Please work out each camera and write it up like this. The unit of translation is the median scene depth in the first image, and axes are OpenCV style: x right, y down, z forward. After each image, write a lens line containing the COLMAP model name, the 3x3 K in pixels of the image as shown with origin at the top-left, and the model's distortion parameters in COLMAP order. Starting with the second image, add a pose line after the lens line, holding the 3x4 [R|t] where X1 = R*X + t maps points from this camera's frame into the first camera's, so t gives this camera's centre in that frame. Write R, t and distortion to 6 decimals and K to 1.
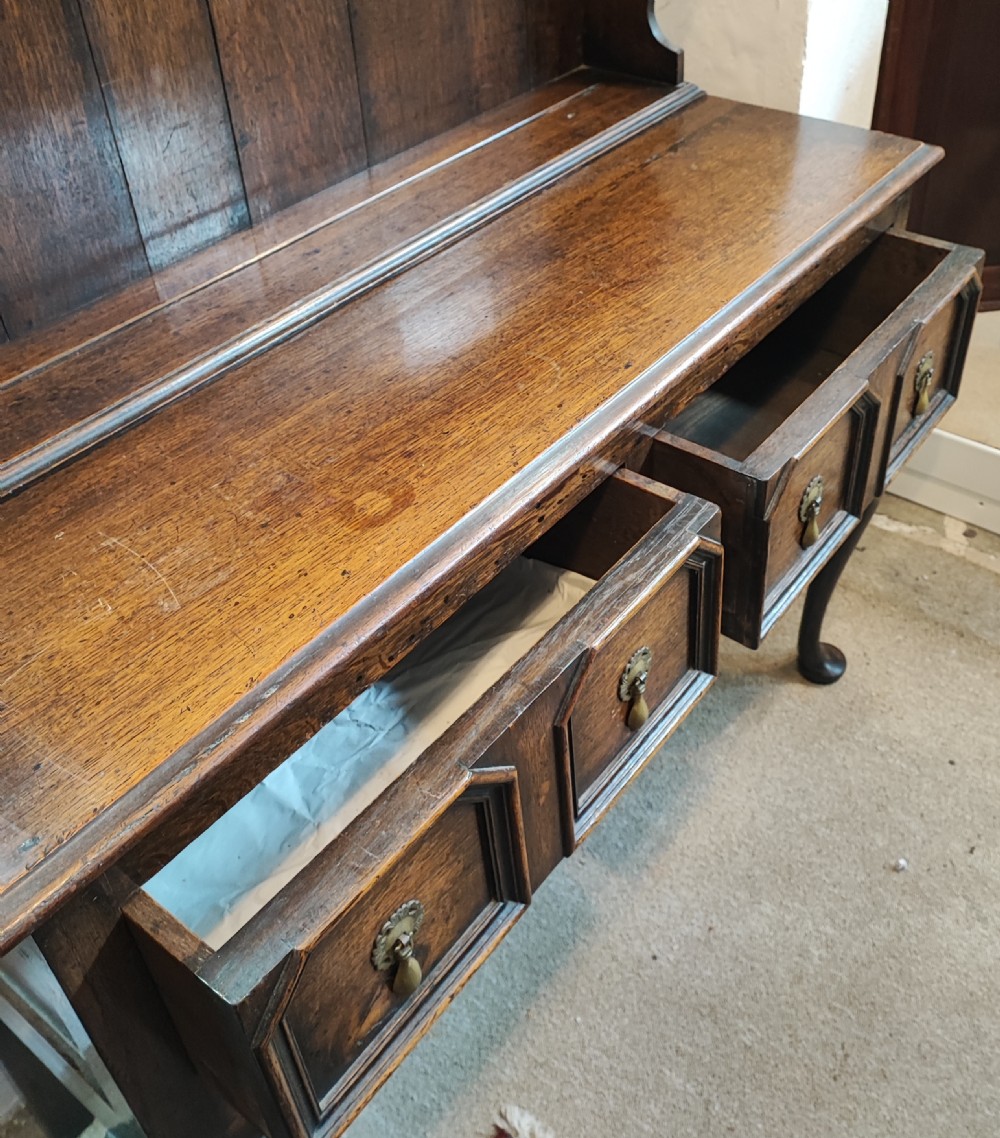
lens RADIAL K [[1150.7, 0, 594.8], [0, 1150.7, 448.7], [0, 0, 1]] dist [0.012793, 0.000000]
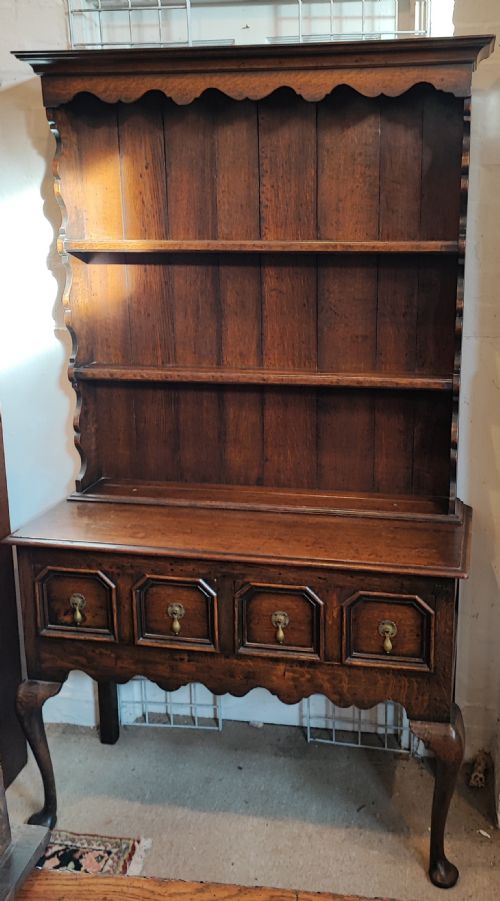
lens RADIAL K [[839.5, 0, 323.8], [0, 839.5, 405.4], [0, 0, 1]] dist [0.031815, 0.000000]
pose [[0.418432, 0.220037, -0.881192, 1.846691], [-0.546988, 0.835580, -0.051088, -0.381799], [0.725065, 0.503378, 0.469991, -0.039453]]
